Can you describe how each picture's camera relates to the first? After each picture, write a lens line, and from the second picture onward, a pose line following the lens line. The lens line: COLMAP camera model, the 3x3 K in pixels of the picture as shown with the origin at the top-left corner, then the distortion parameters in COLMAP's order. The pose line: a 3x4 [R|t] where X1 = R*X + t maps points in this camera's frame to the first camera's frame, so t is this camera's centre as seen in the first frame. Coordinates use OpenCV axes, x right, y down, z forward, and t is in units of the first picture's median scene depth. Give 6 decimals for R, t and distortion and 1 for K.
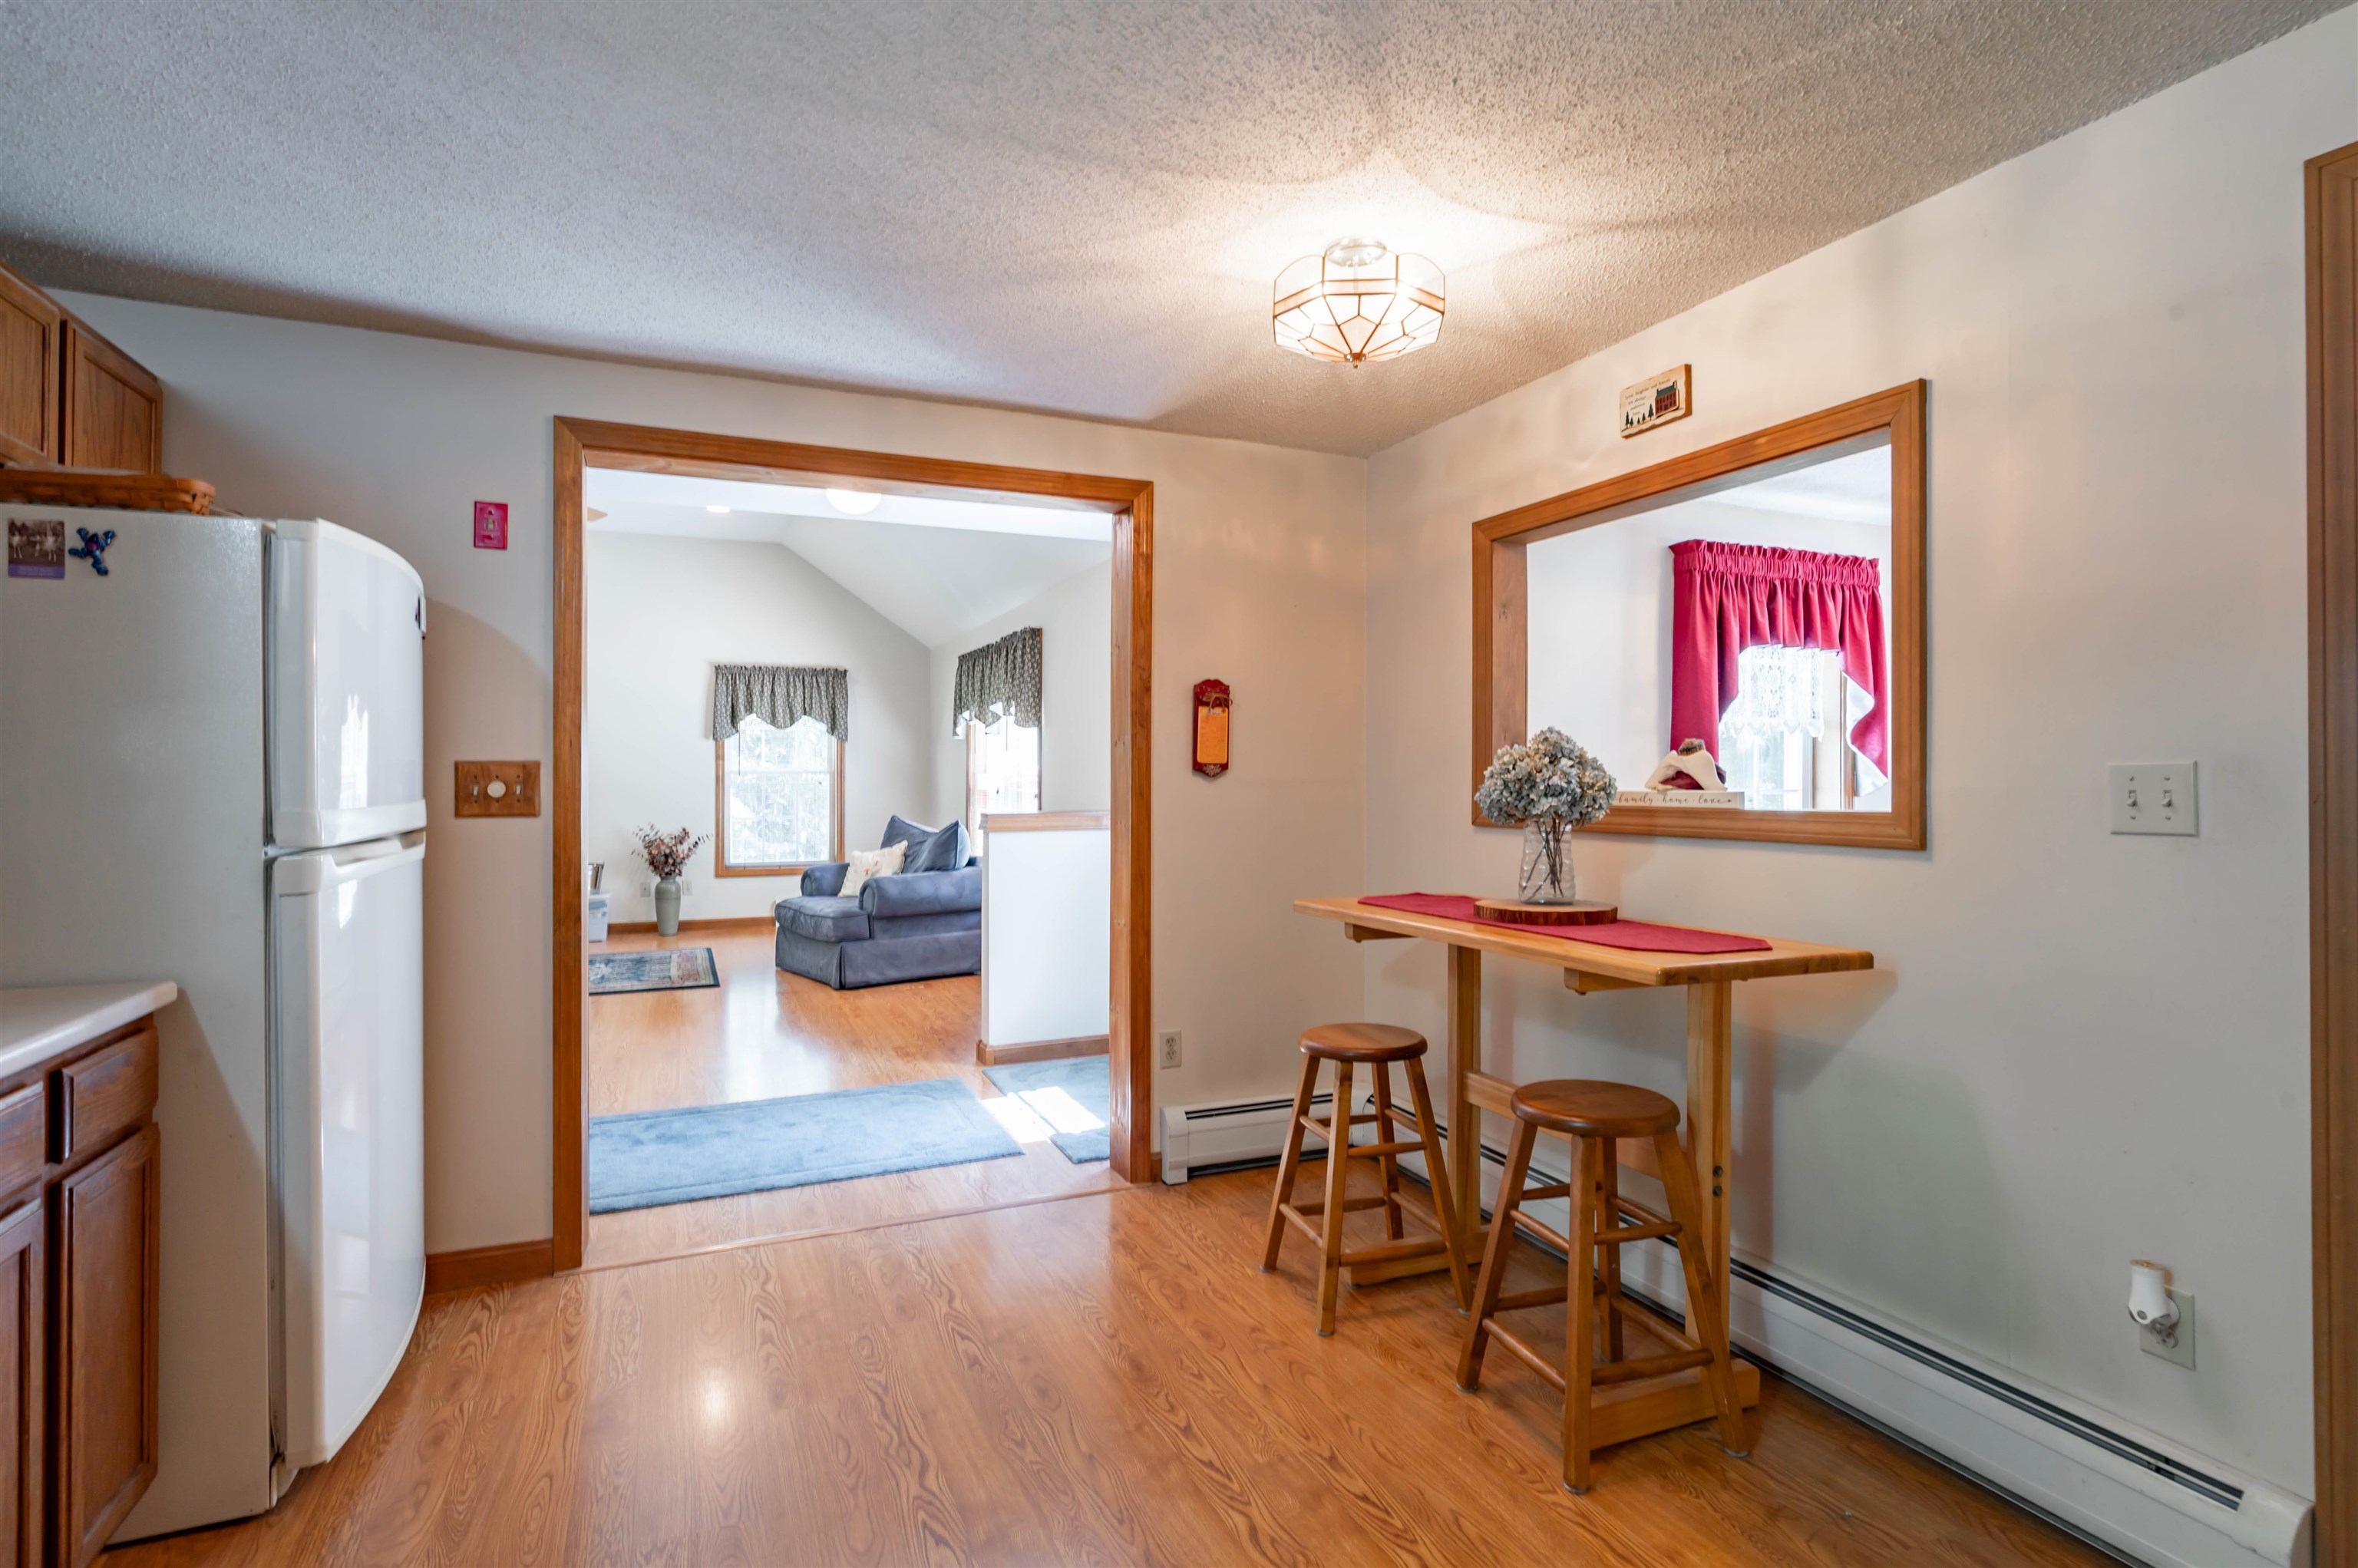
lens RADIAL K [[1132.4, 0, 1160.5], [0, 1132.4, 769.6], [0, 0, 1]] dist [-0.009946, 0.004214]
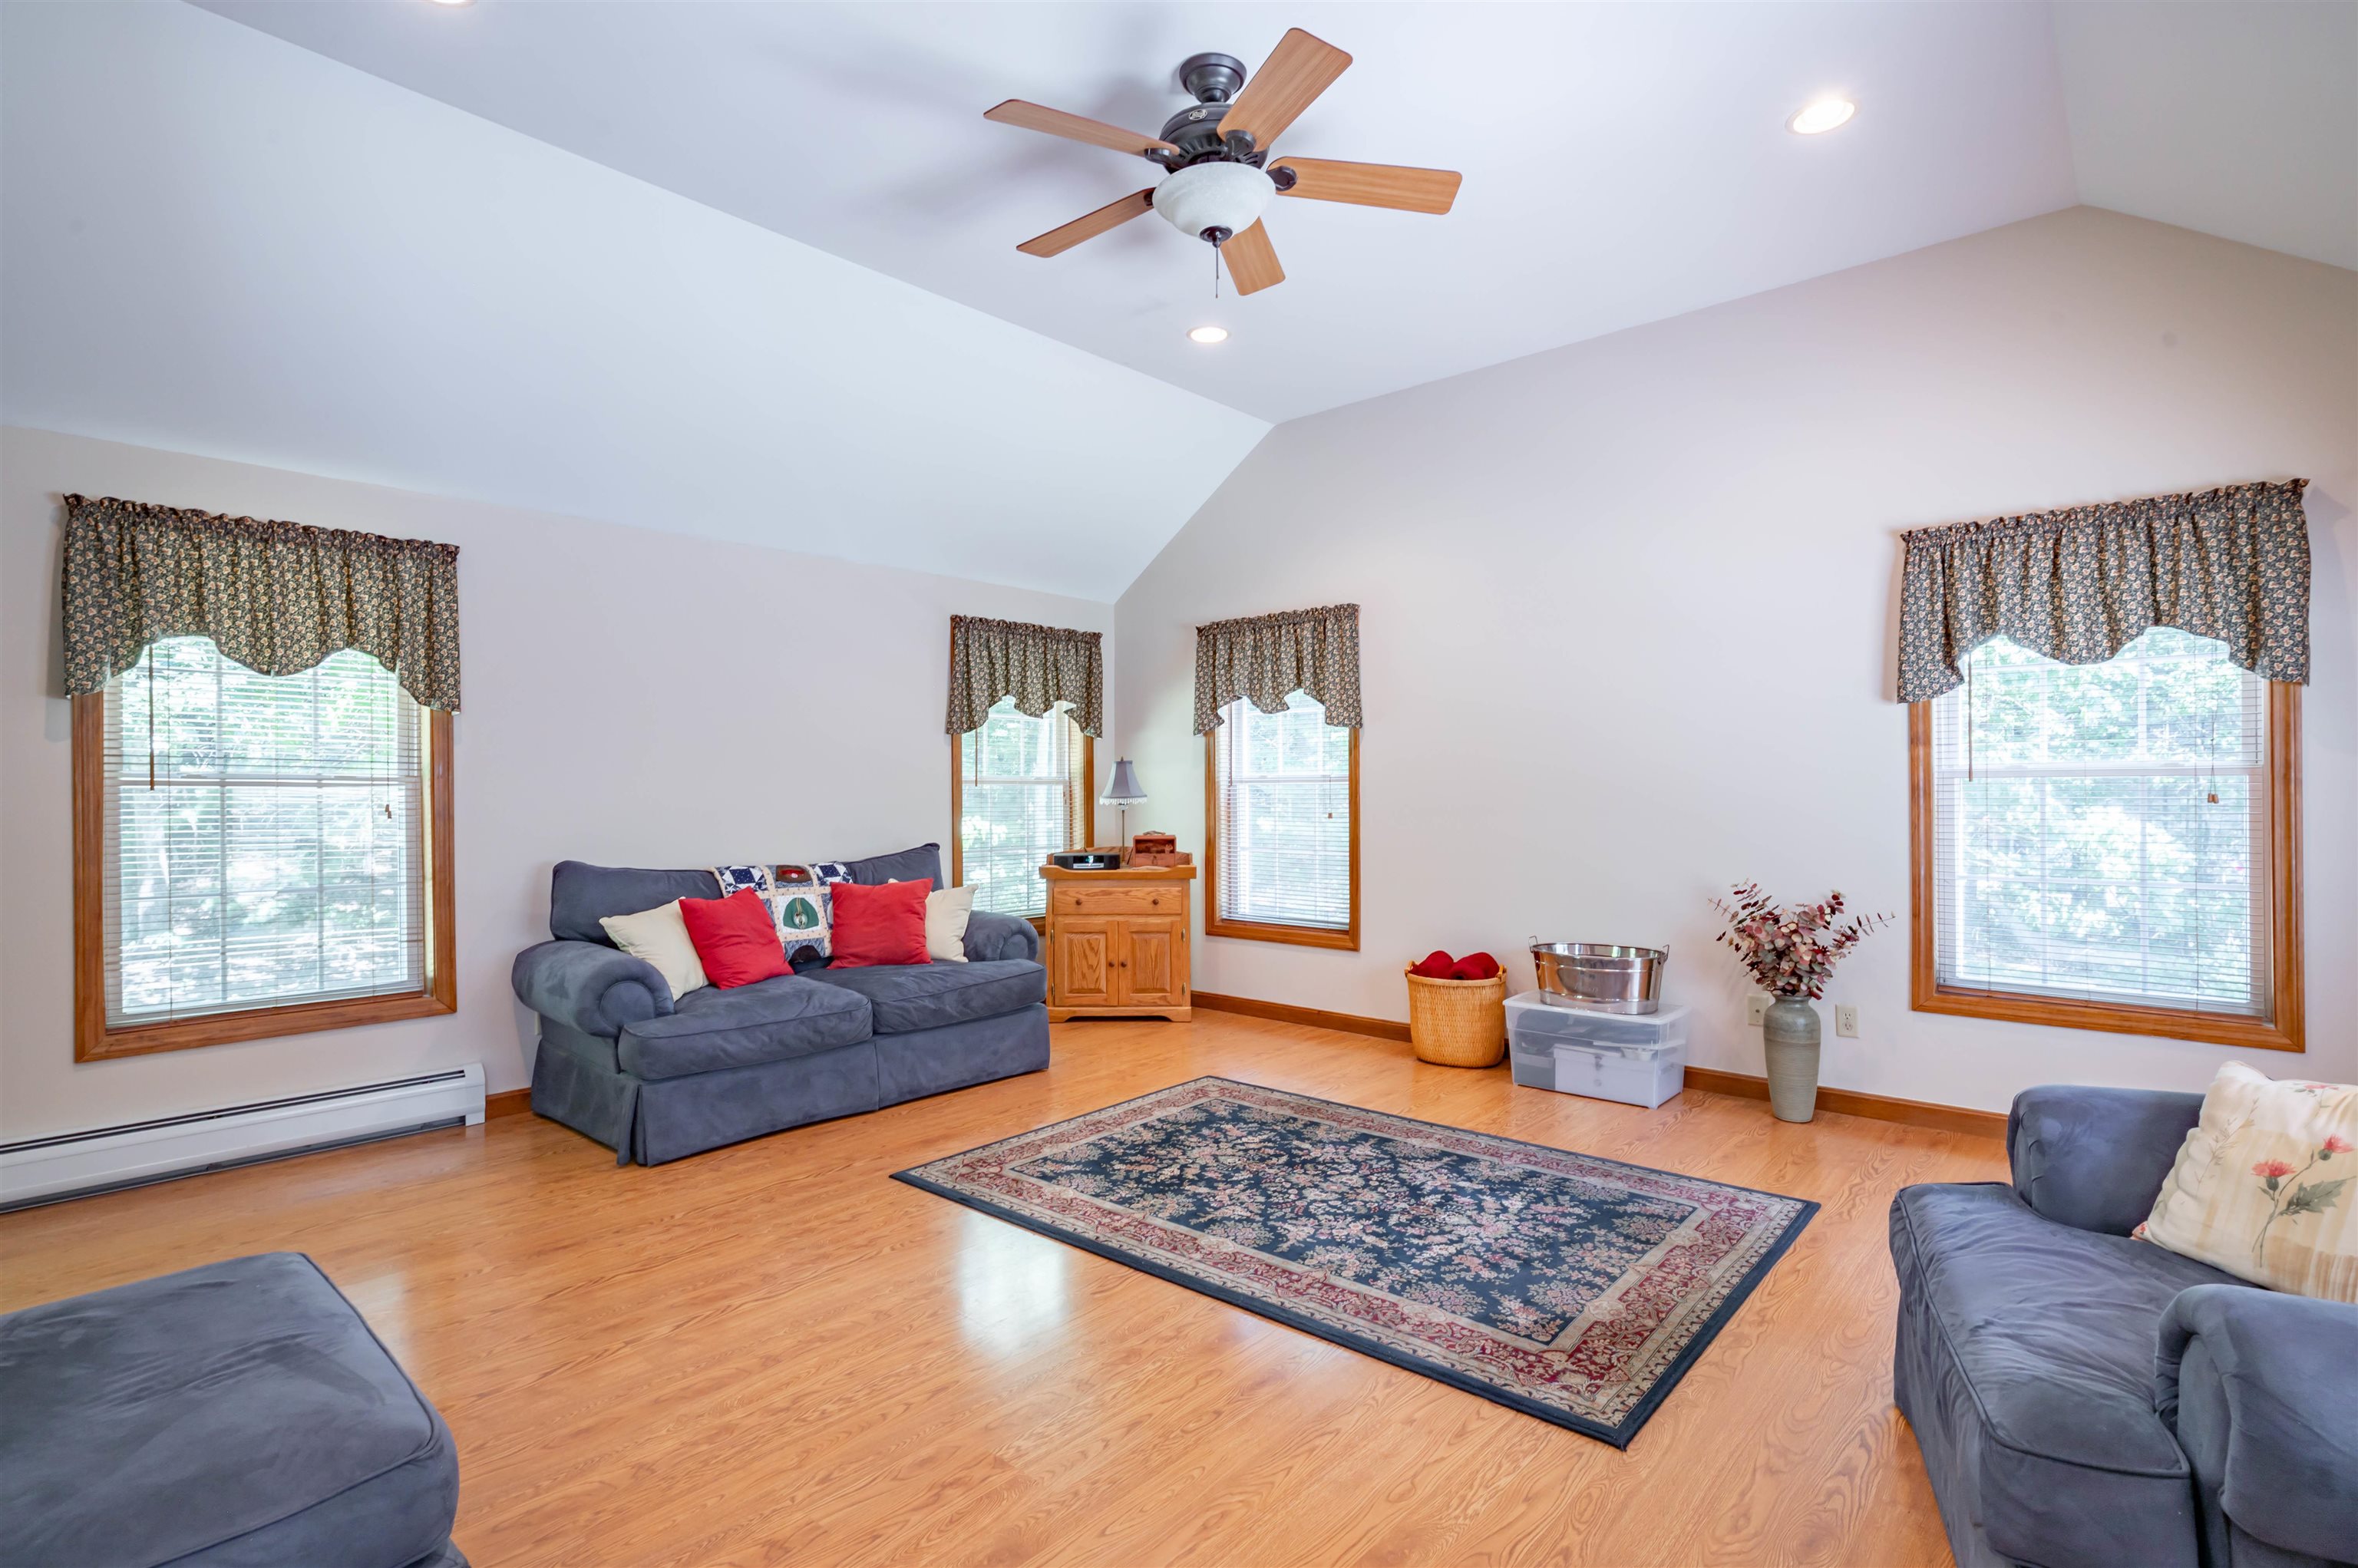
lens RADIAL K [[1132.4, 0, 1190.4], [0, 1132.4, 787.2], [0, 0, 1]] dist [-0.009946, 0.004214]
pose [[0.428319, -0.001638, -0.903626, -0.308730], [0.012365, 0.999915, 0.004048, 0.006118], [0.903543, -0.012908, 0.428303, 1.526747]]
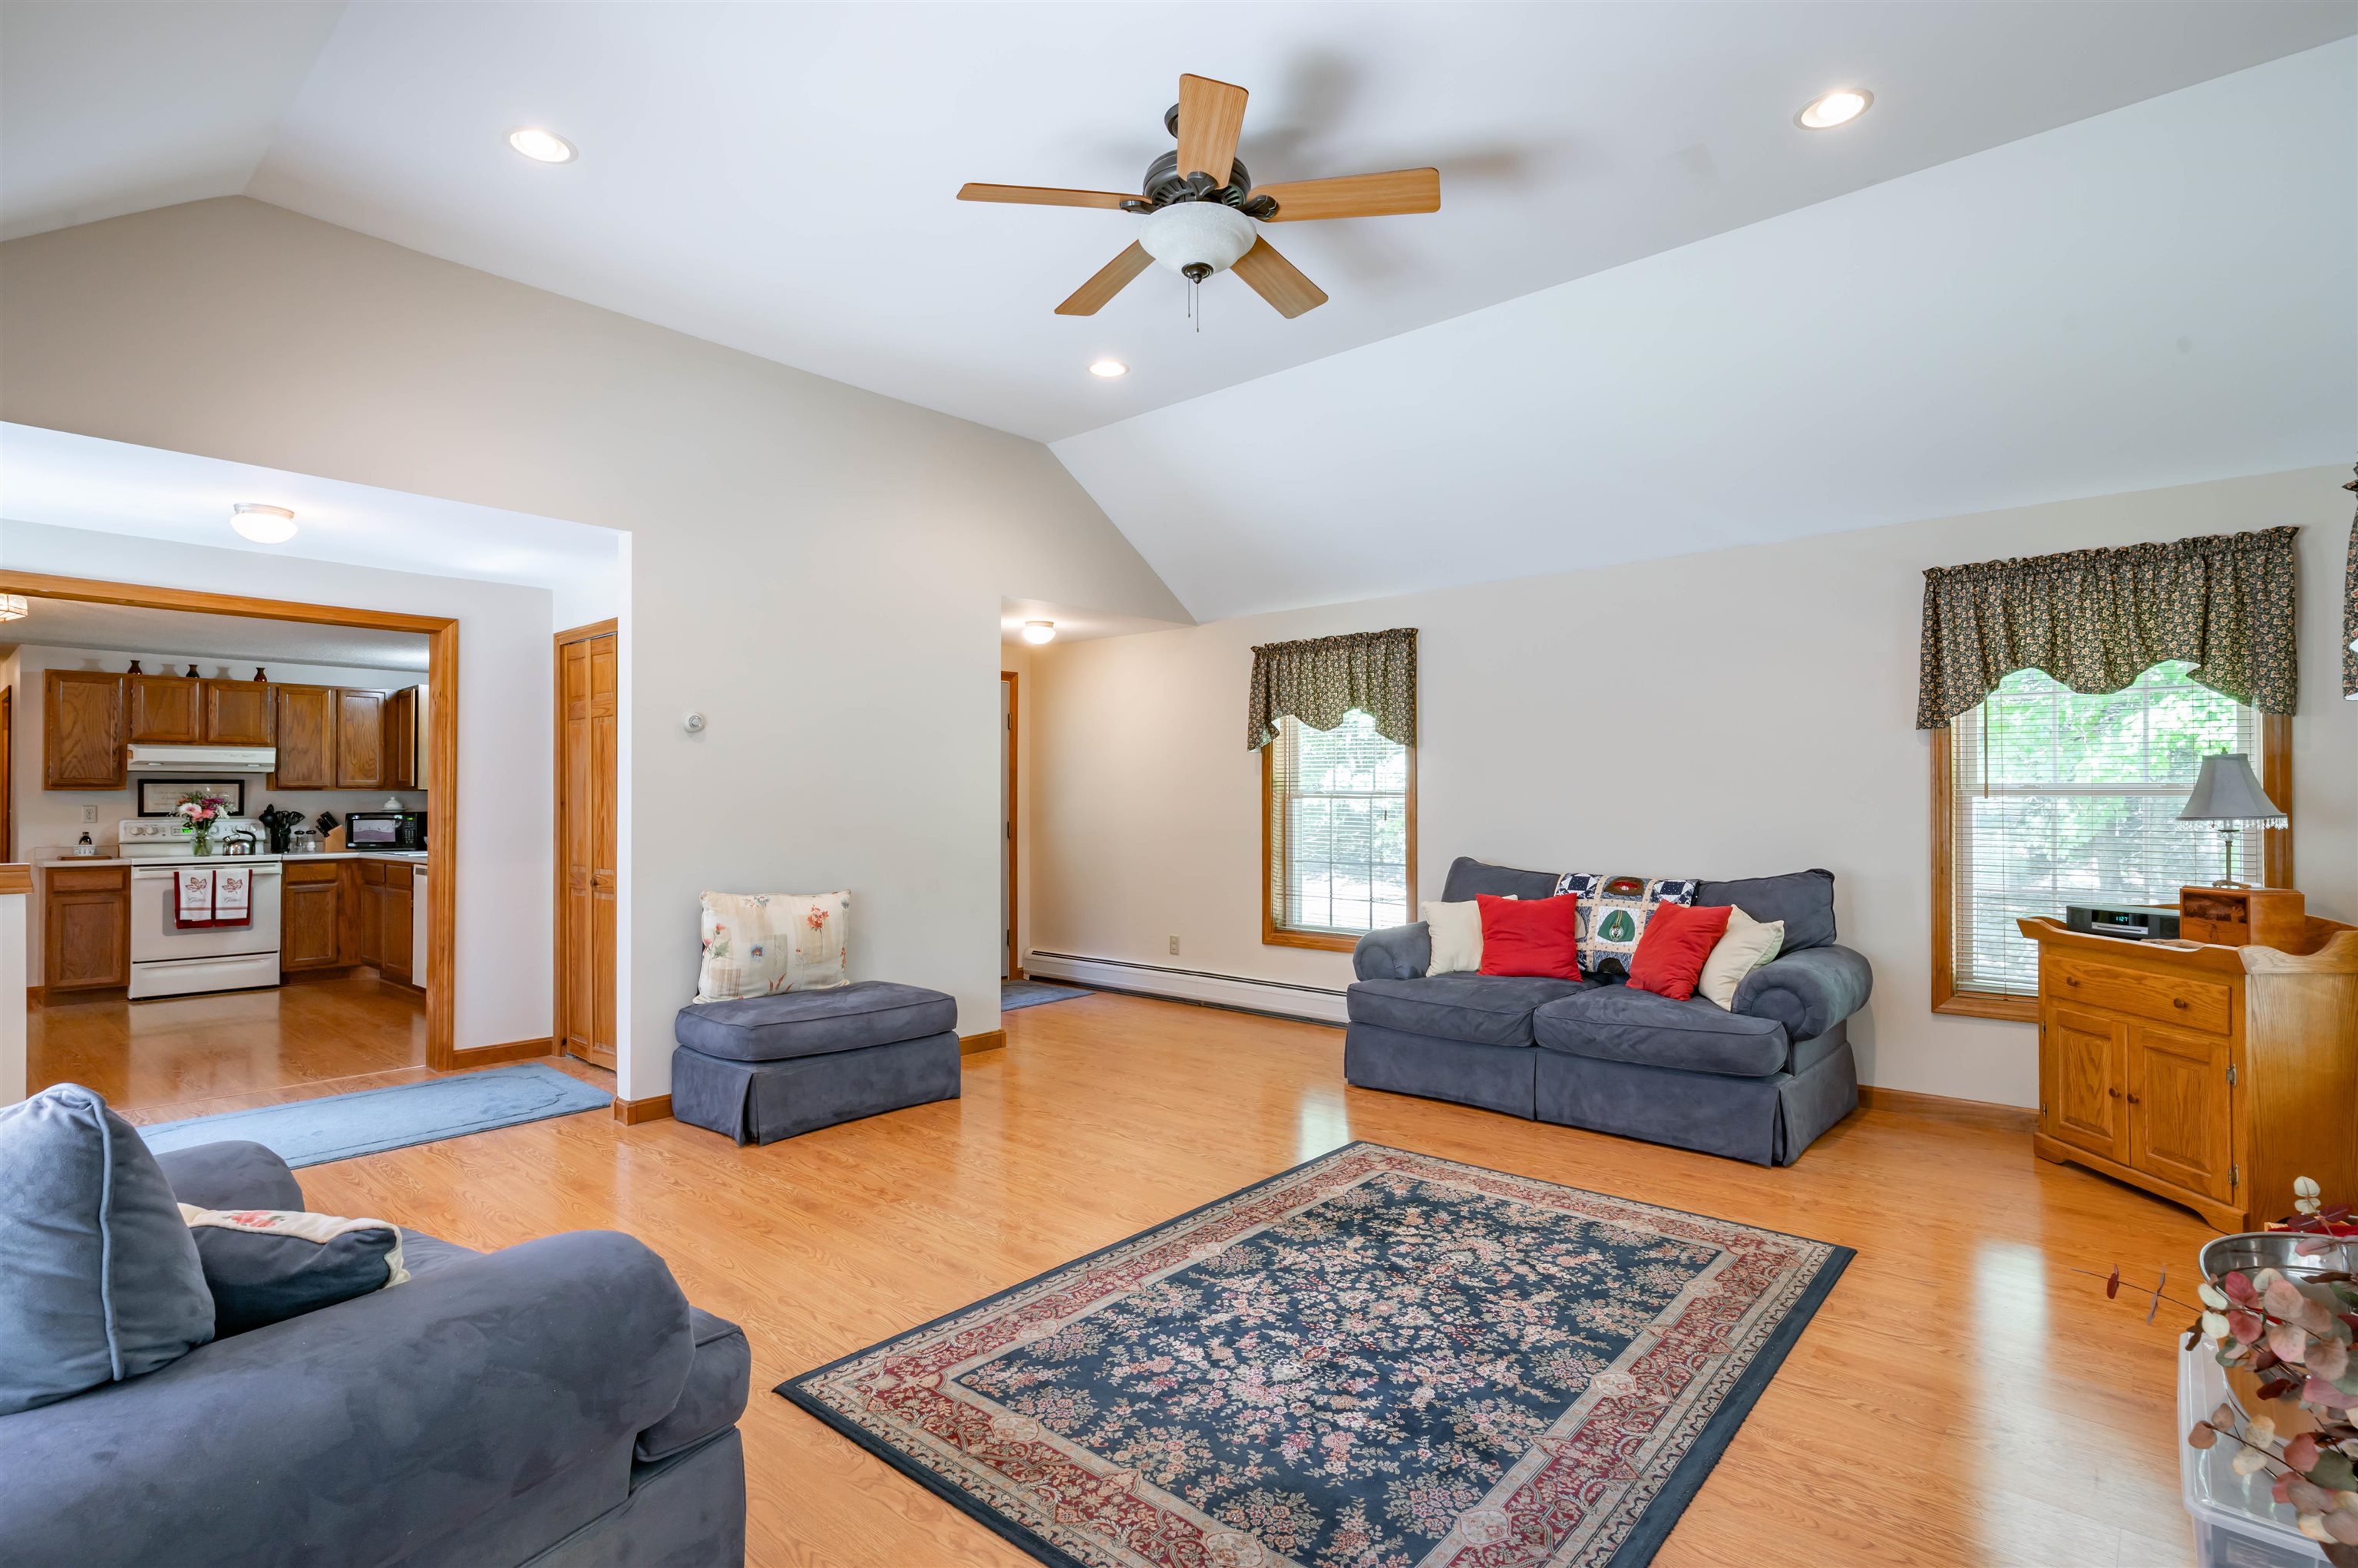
lens RADIAL K [[1132.4, 0, 1167.8], [0, 1132.4, 791.4], [0, 0, 1]] dist [-0.009946, 0.004214]
pose [[-0.905096, -0.001913, -0.425202, -0.704069], [0.005286, 0.999862, -0.015750, 0.014610], [0.425173, -0.016503, -0.904961, 2.794101]]
